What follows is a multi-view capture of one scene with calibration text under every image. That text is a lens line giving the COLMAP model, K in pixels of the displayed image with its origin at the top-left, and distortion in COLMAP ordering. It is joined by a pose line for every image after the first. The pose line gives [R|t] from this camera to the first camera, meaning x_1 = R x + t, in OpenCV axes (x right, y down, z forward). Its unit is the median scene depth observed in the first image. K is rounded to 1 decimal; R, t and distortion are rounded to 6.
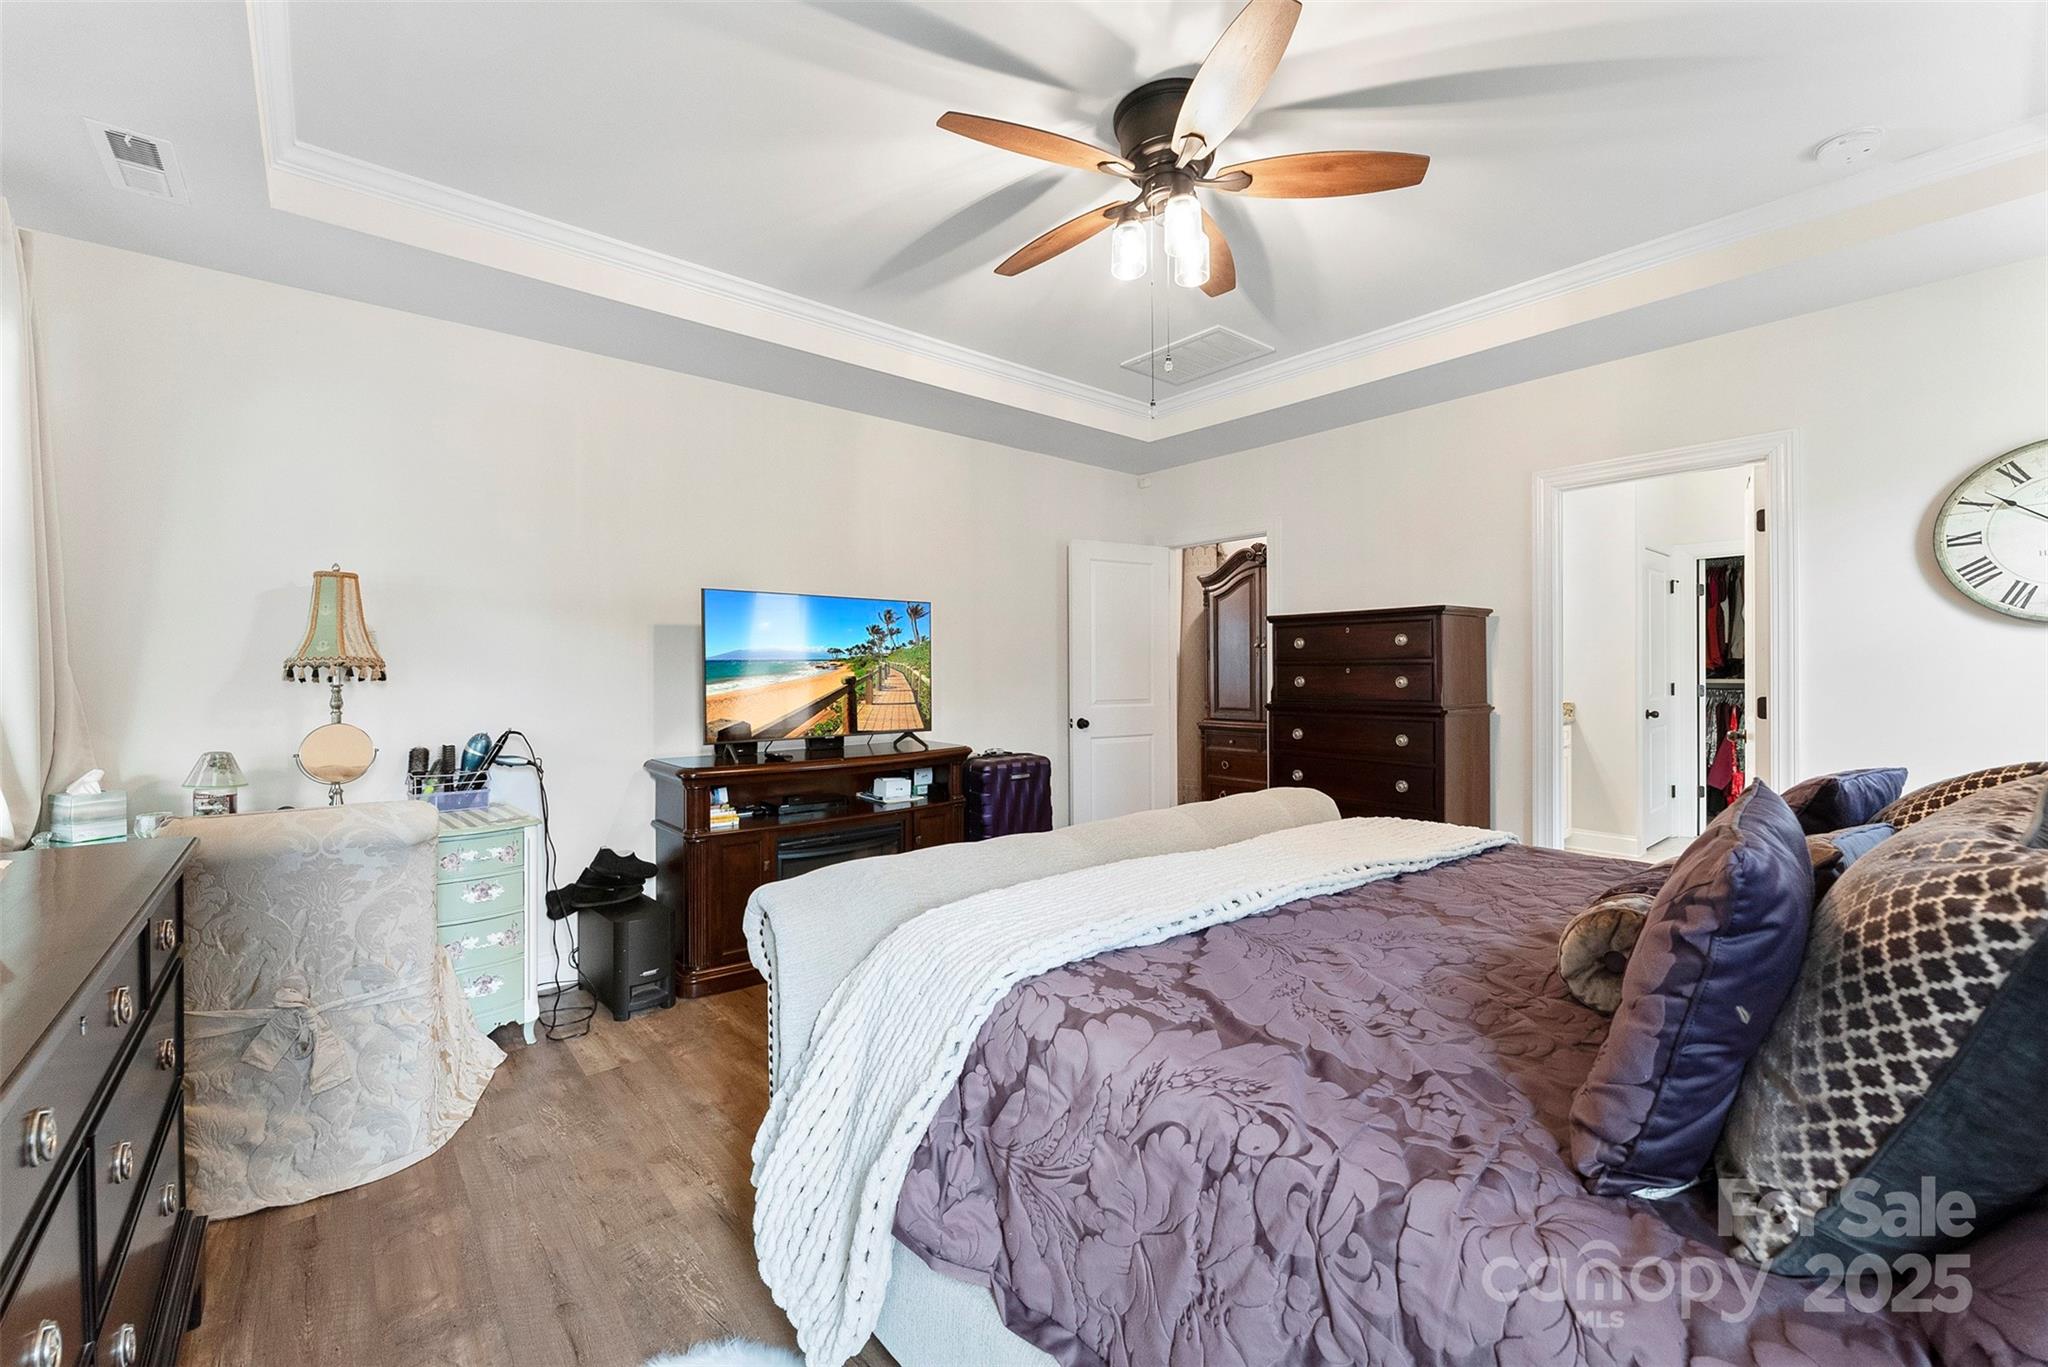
lens RADIAL K [[822.6, 0, 1014.0], [0, 822.6, 674.6], [0, 0, 1]] dist [-0.001344, -0.000243]
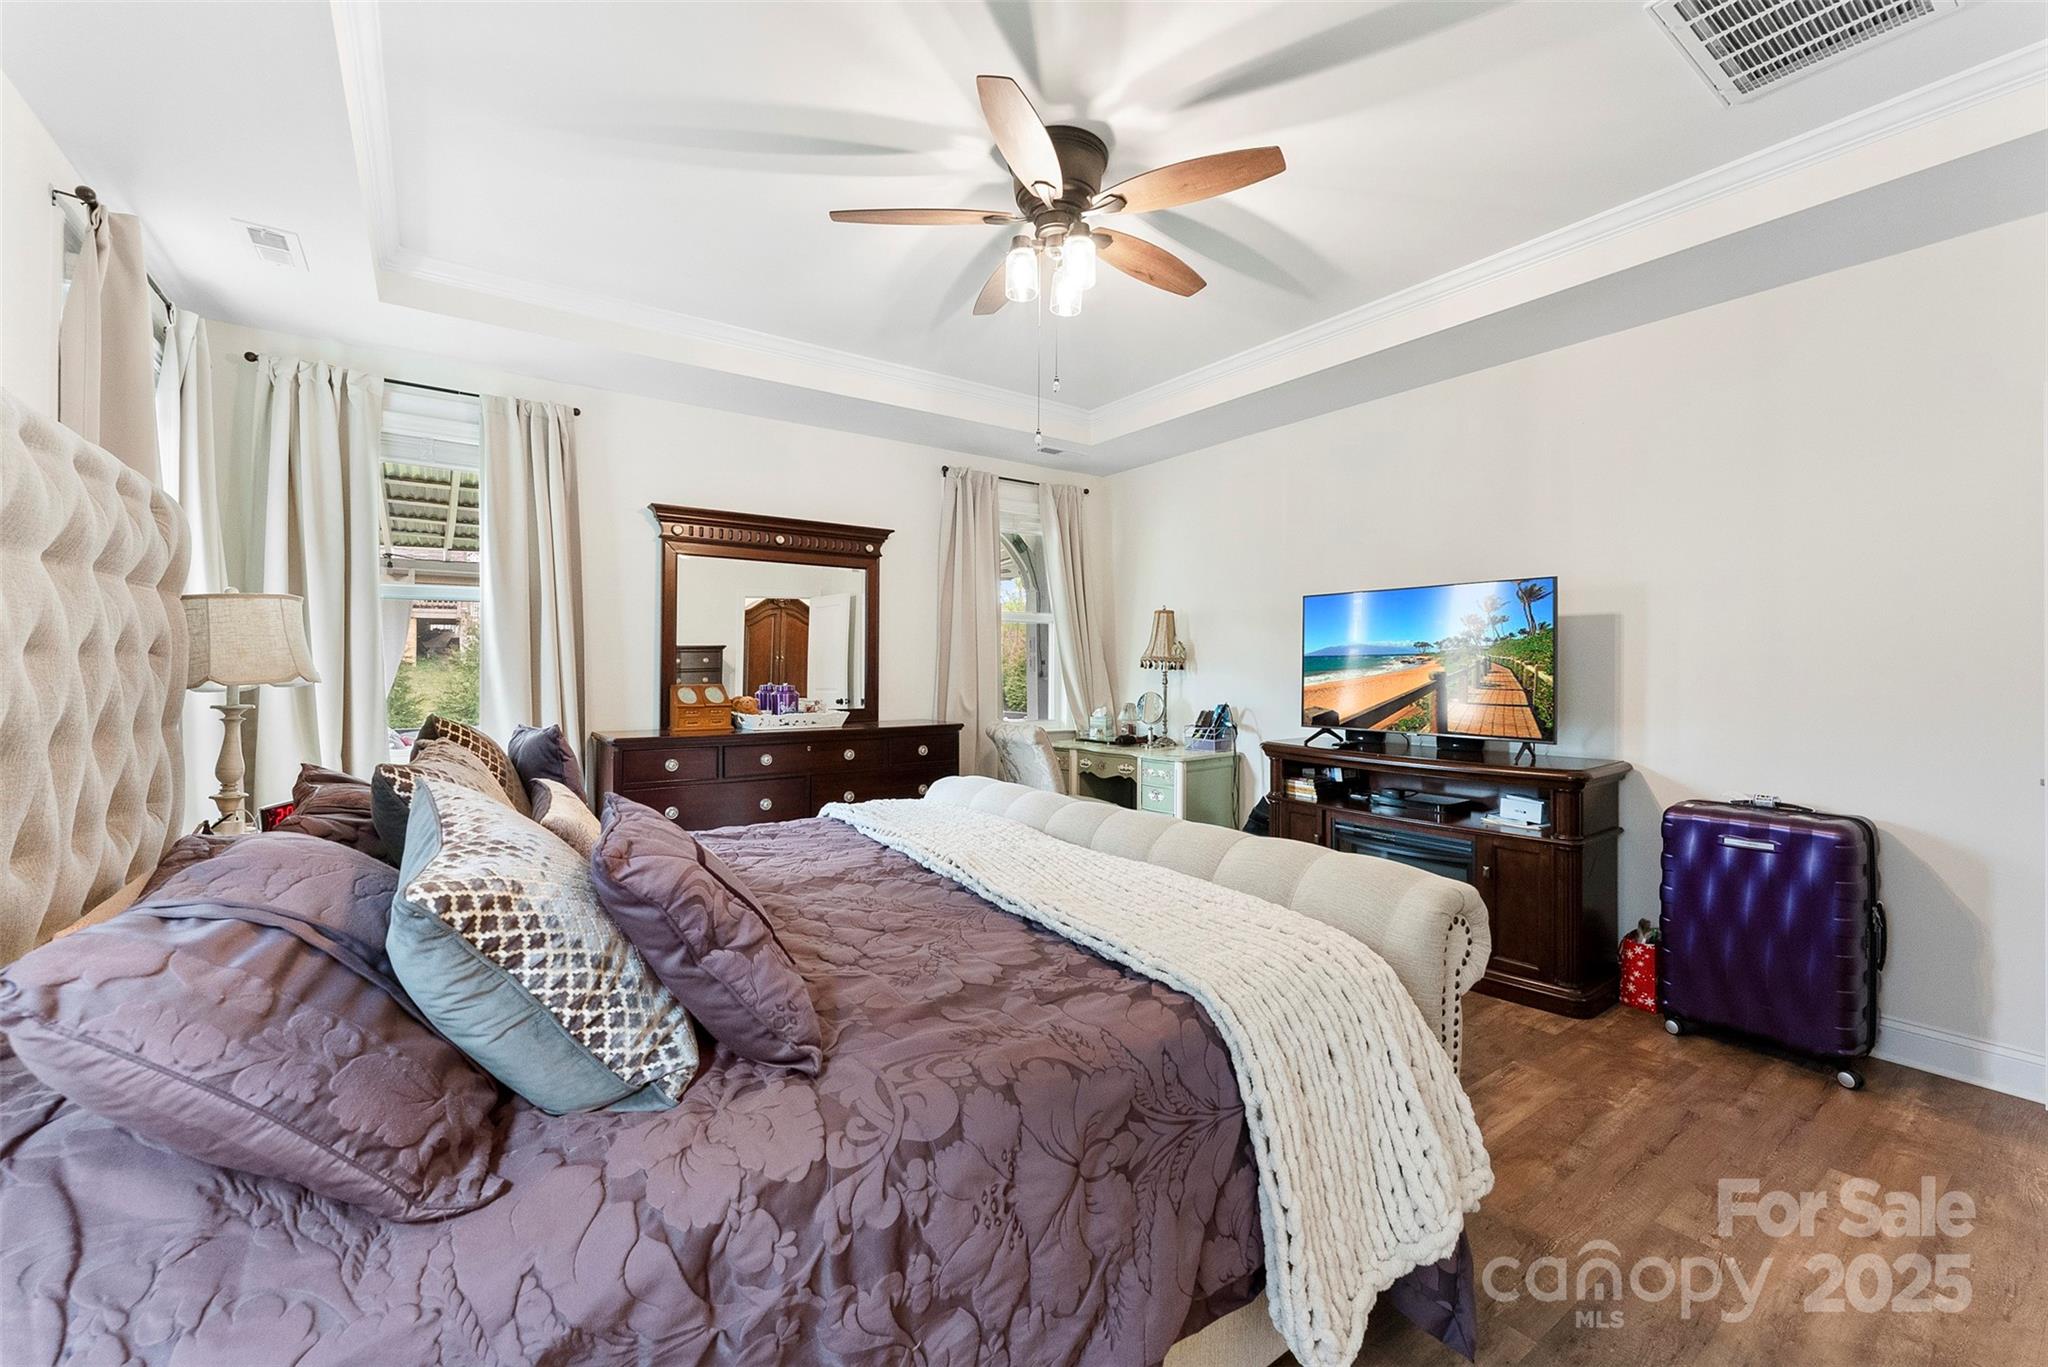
lens RADIAL K [[822.6, 0, 1018.8], [0, 822.6, 665.6], [0, 0, 1]] dist [-0.001344, -0.000243]
pose [[-0.079098, 0.008019, -0.996835, 0.782162], [-0.000544, 0.999967, 0.008087, -0.012065], [0.996867, 0.001182, -0.079091, 0.621086]]
